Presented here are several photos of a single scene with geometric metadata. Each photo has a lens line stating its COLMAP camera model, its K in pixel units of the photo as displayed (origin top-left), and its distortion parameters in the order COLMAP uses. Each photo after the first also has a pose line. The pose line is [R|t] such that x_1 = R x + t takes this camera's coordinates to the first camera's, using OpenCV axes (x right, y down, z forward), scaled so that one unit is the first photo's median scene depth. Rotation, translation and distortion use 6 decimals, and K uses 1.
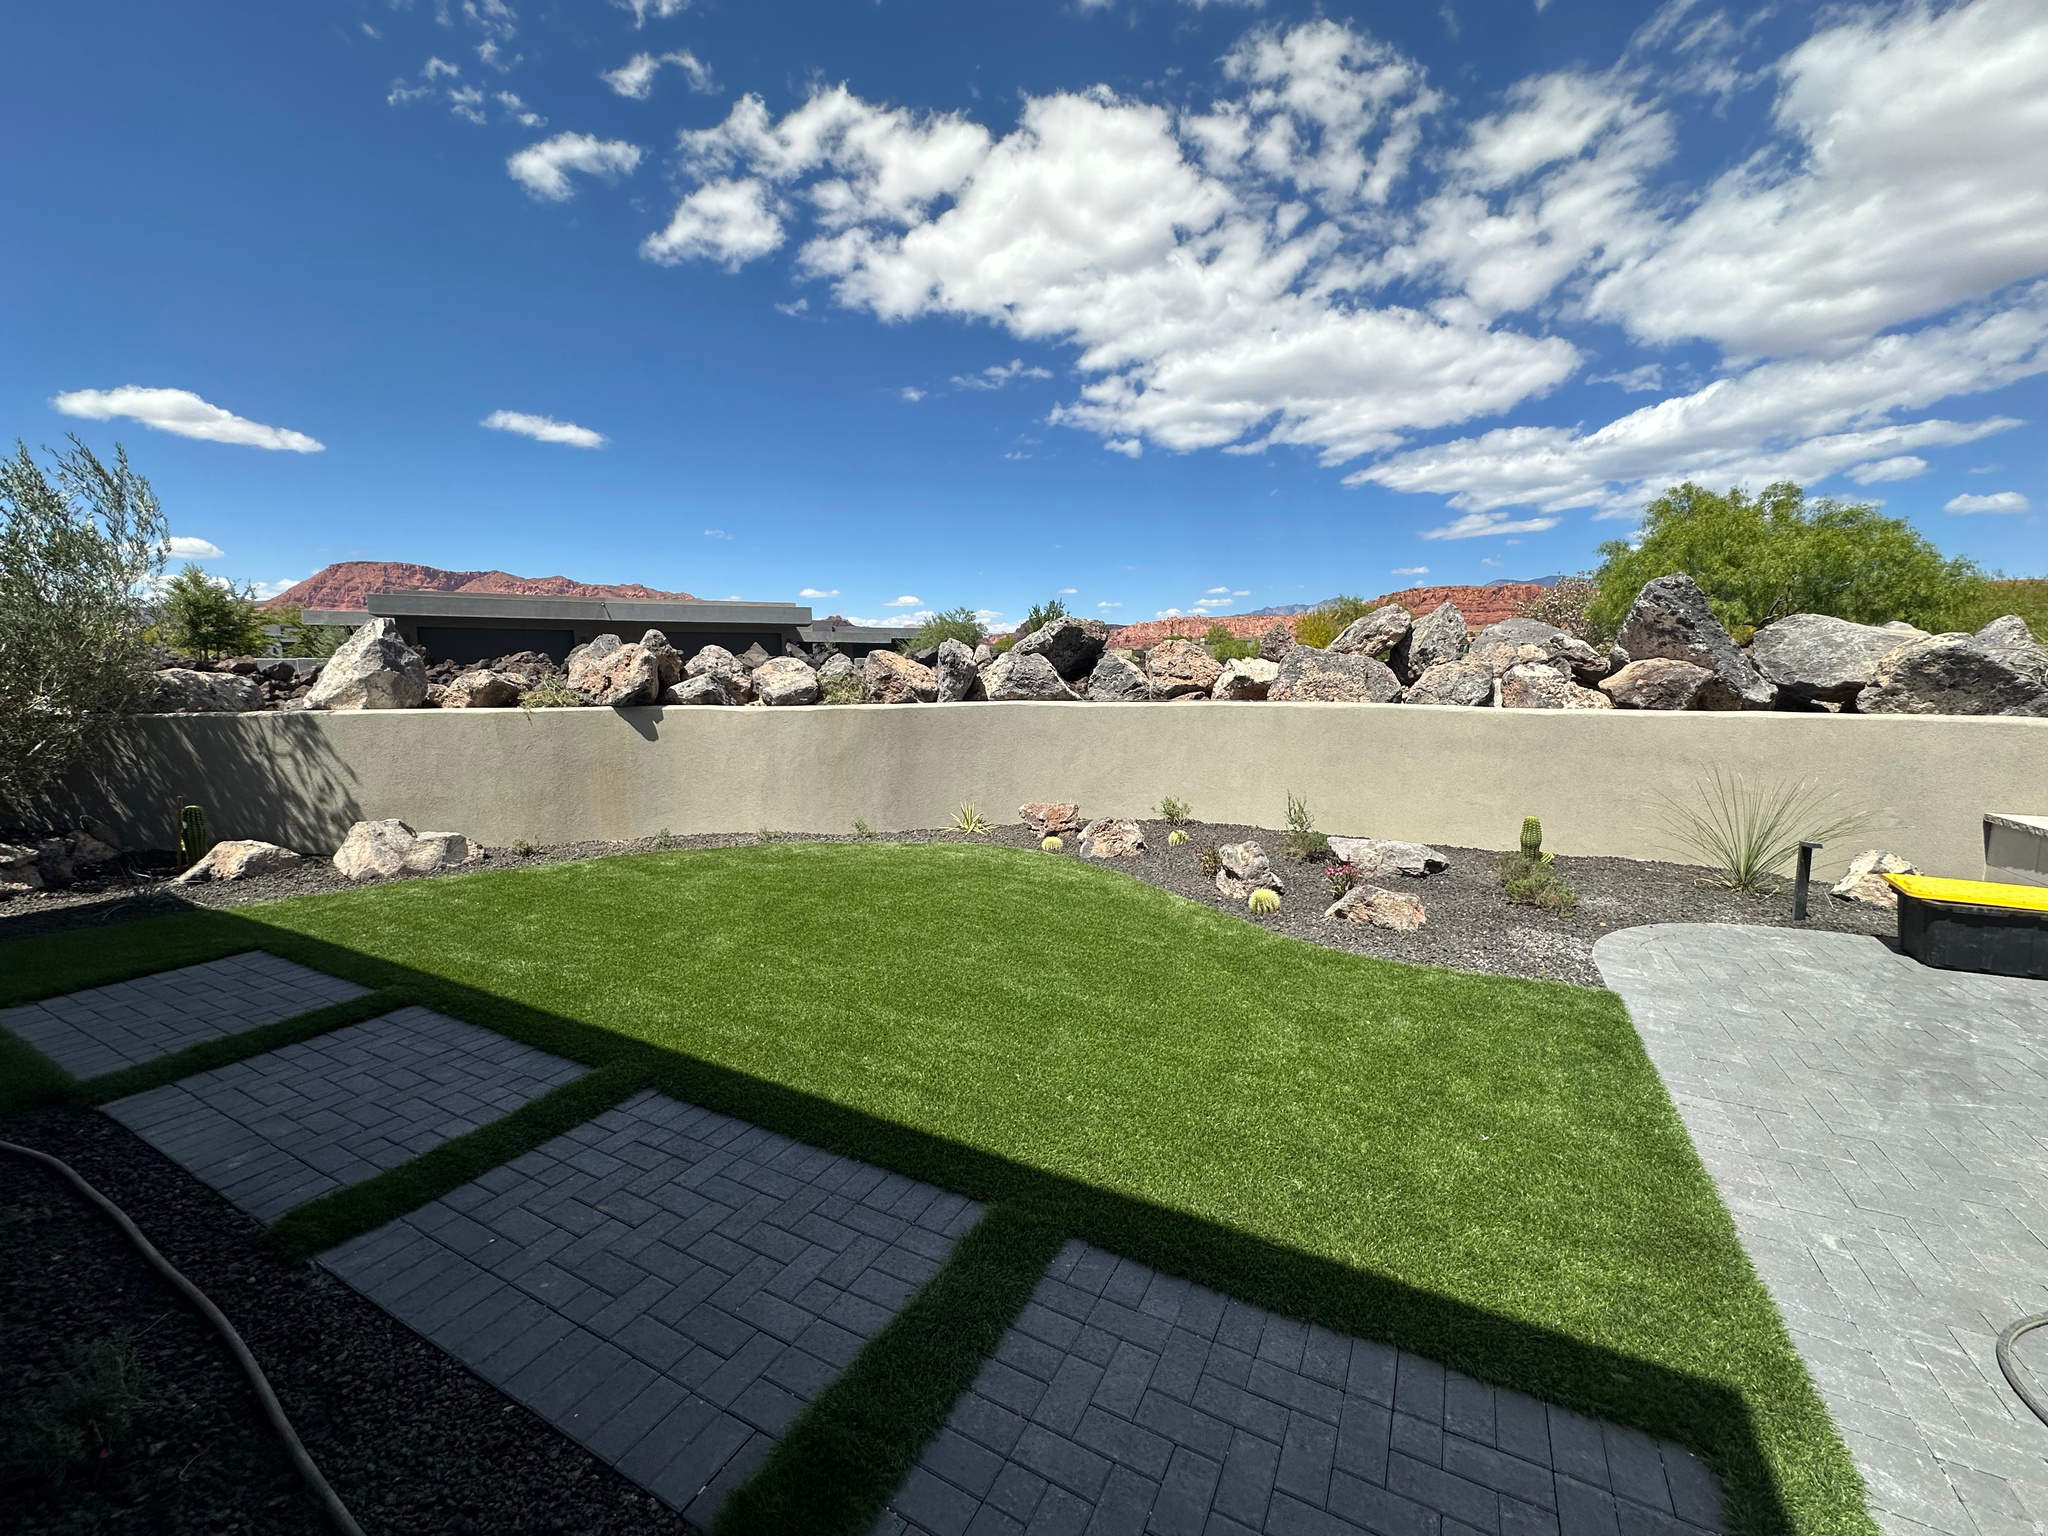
lens RADIAL K [[825.2, 0, 1030.9], [0, 825.2, 763.4], [0, 0, 1]] dist [-0.000238, -0.000035]
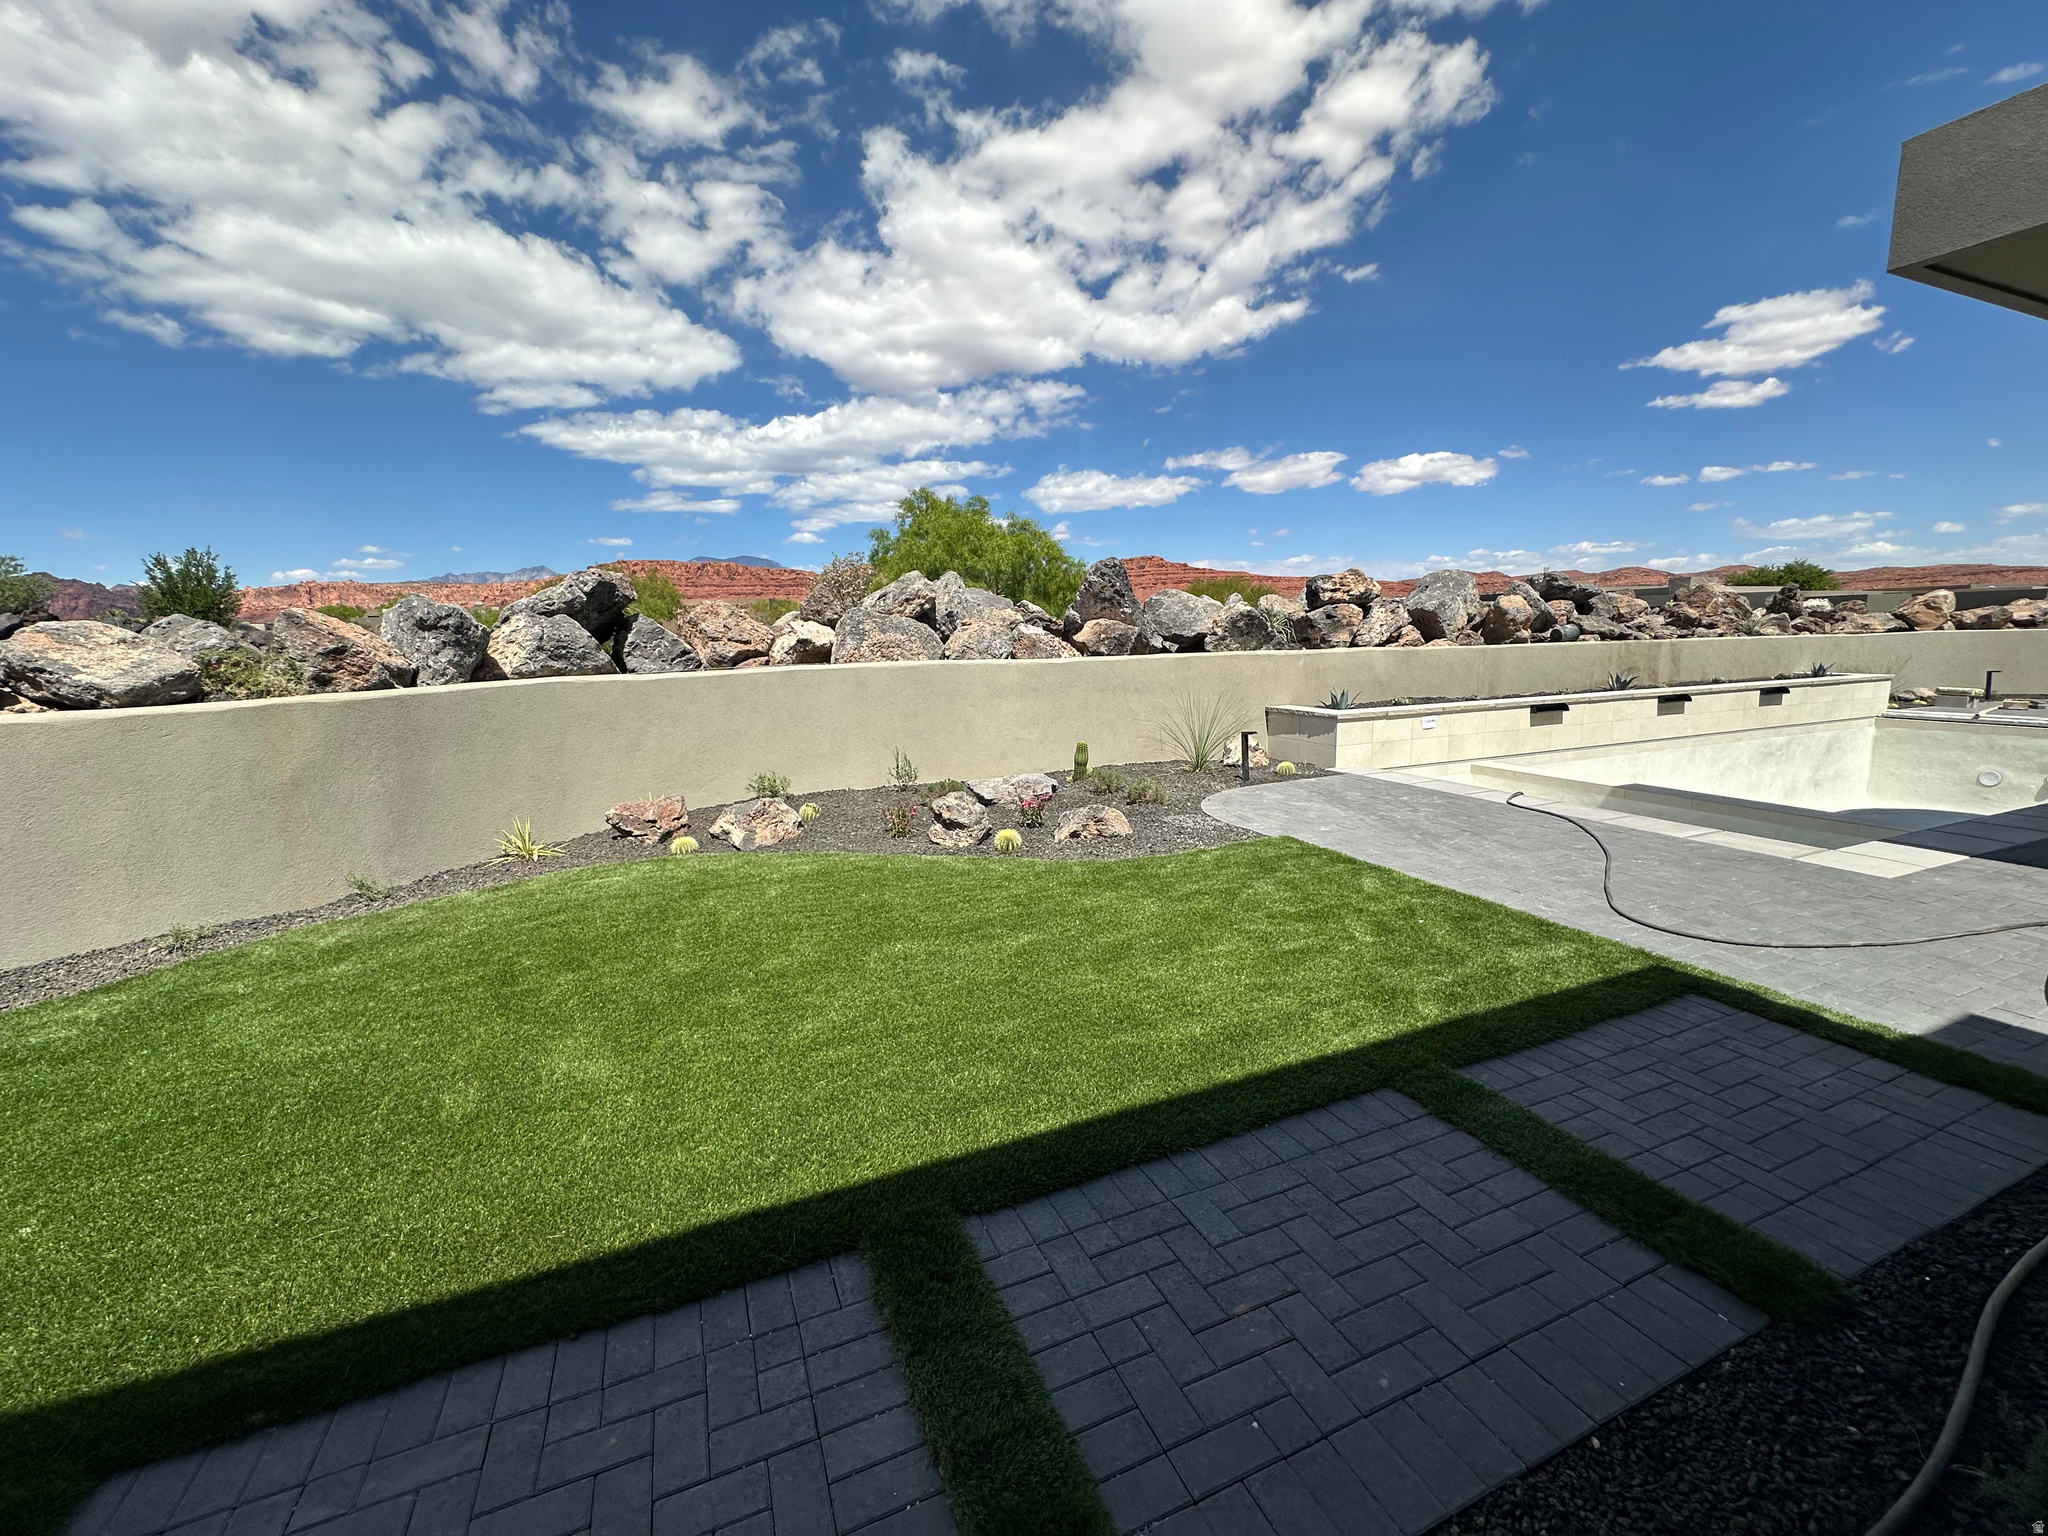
lens RADIAL K [[806.2, 0, 1018.9], [0, 806.2, 821.9], [0, 0, 1]] dist [-0.000208, -0.000060]
pose [[0.630949, -0.187384, 0.752855, -0.331430], [0.108610, 0.982172, 0.153437, -0.012263], [-0.768184, -0.015044, 0.640052, 0.191426]]
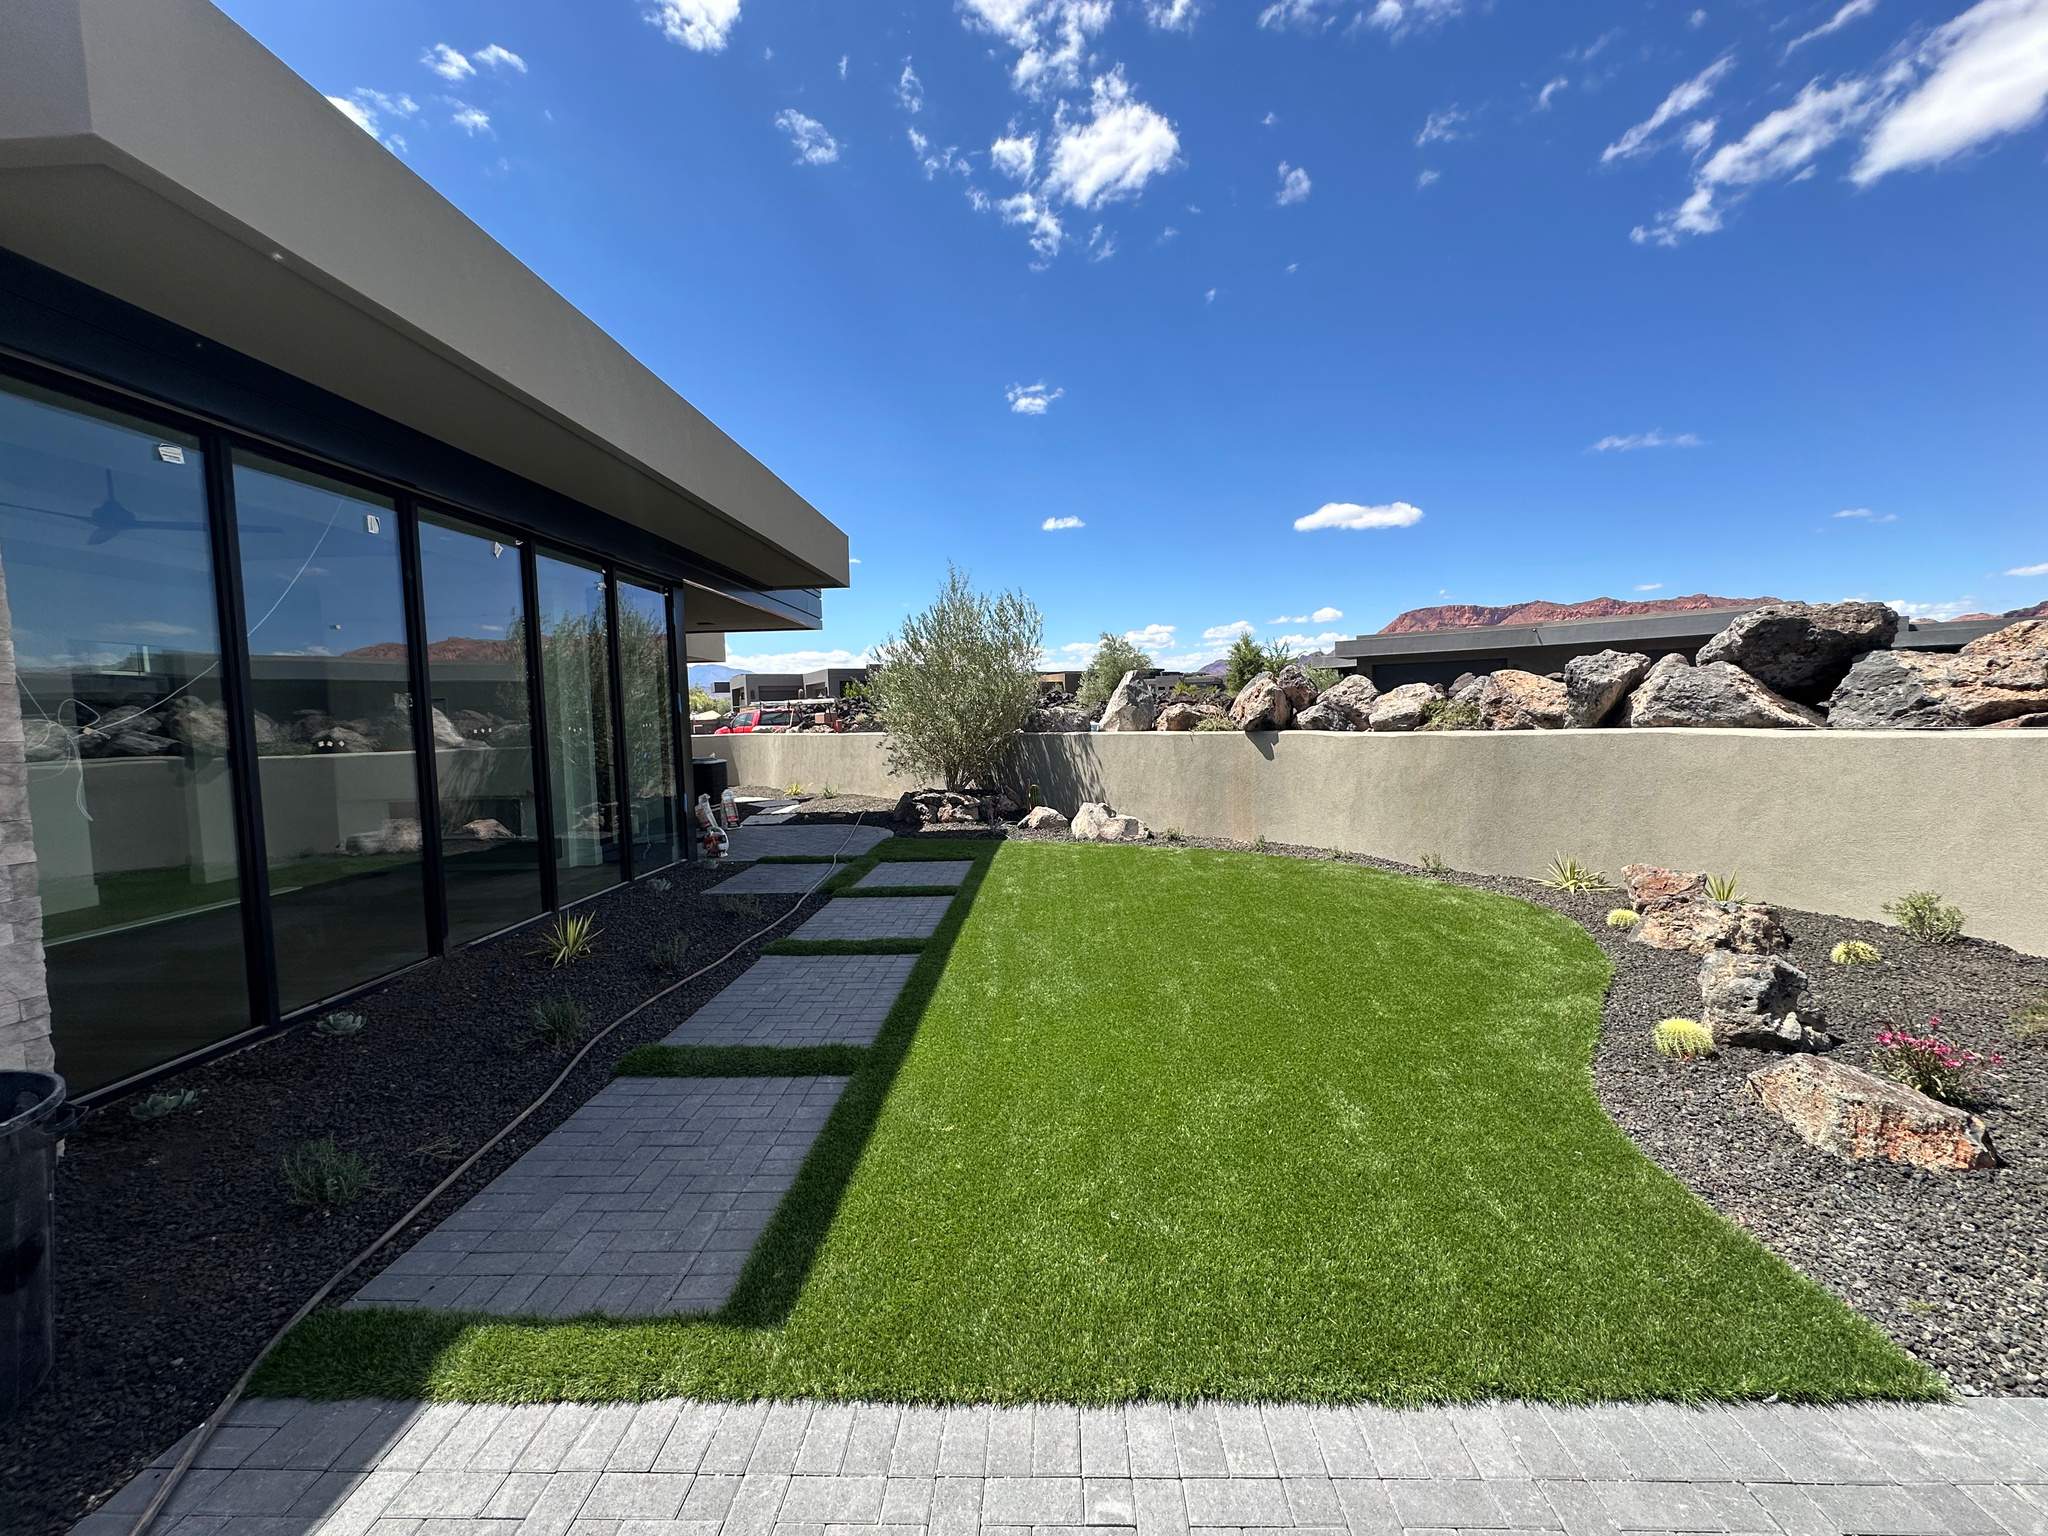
lens RADIAL K [[806.2, 0, 1018.9], [0, 806.2, 821.9], [0, 0, 1]] dist [-0.000208, -0.000060]
pose [[0.433452, 0.108583, -0.894611, 0.386944], [-0.072514, 0.993698, 0.085475, -0.011323], [0.898254, 0.027822, 0.438594, 0.159343]]
